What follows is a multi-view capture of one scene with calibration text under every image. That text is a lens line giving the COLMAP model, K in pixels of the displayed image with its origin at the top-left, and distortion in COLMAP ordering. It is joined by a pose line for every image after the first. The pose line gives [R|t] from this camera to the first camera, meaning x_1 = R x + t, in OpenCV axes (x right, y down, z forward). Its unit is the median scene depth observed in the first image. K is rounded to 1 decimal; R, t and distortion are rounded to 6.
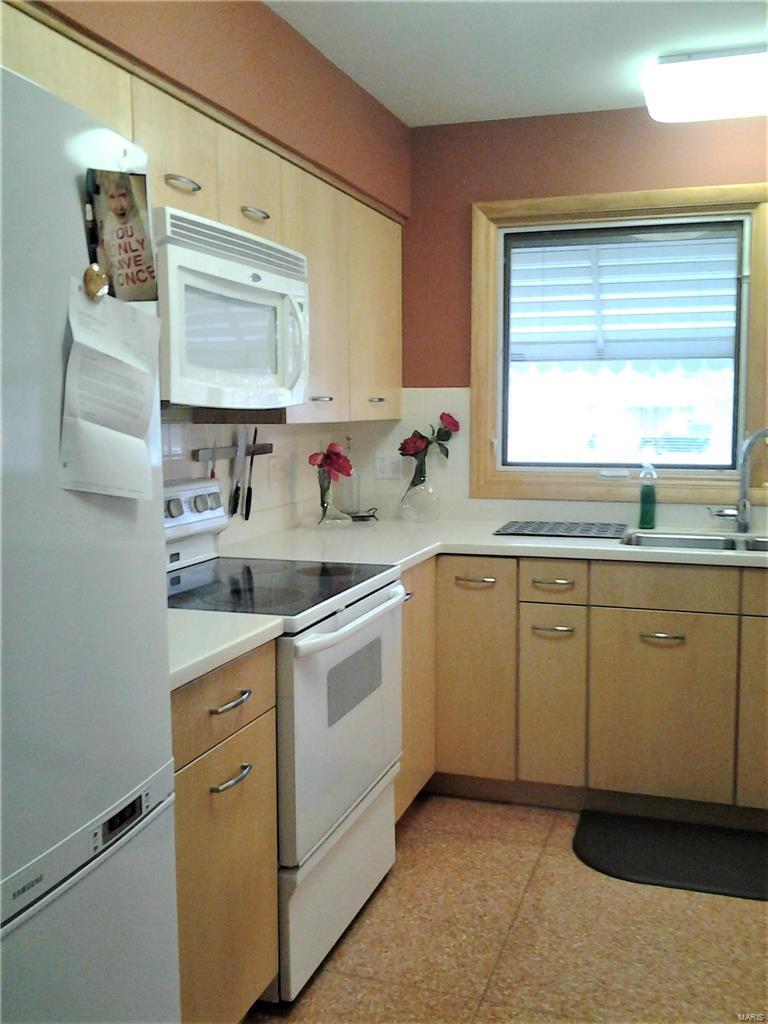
lens RADIAL K [[999.2, 0, 389.5], [0, 999.2, 513.2], [0, 0, 1]] dist [0.091471, -0.127438]
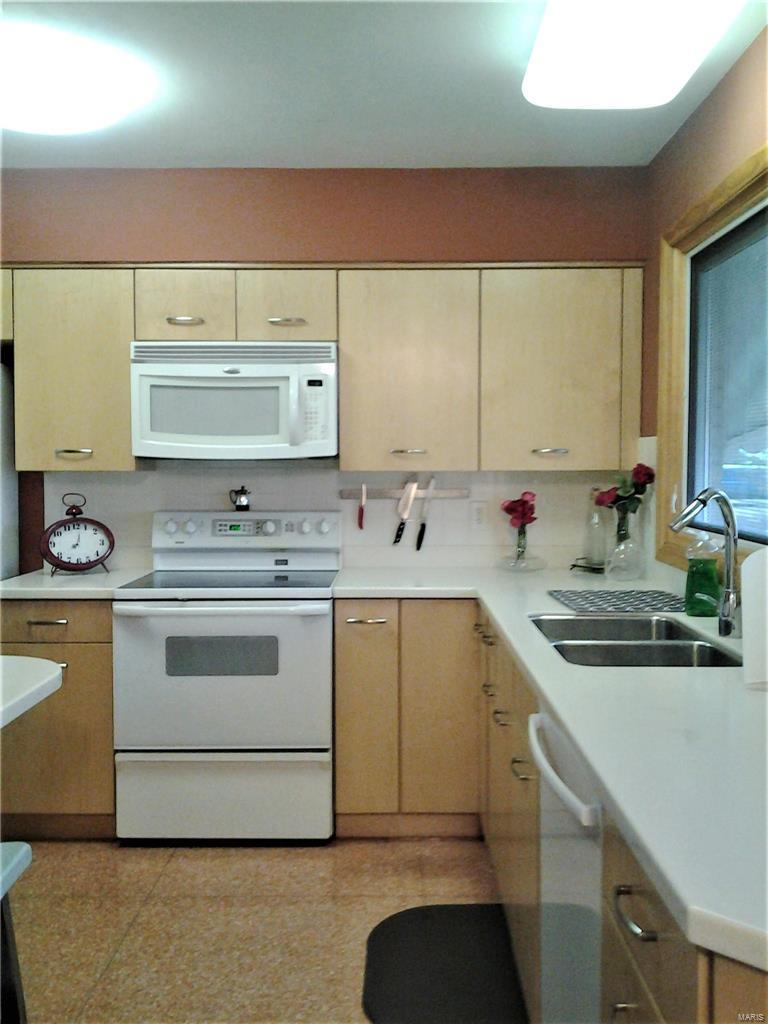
lens RADIAL K [[999.2, 0, 389.5], [0, 999.2, 513.2], [0, 0, 1]] dist [0.091471, -0.127438]
pose [[0.303553, 0.051816, -0.951405, 1.030232], [-0.098166, 0.994907, 0.022864, -0.063841], [0.947744, 0.086455, 0.307094, 0.605497]]
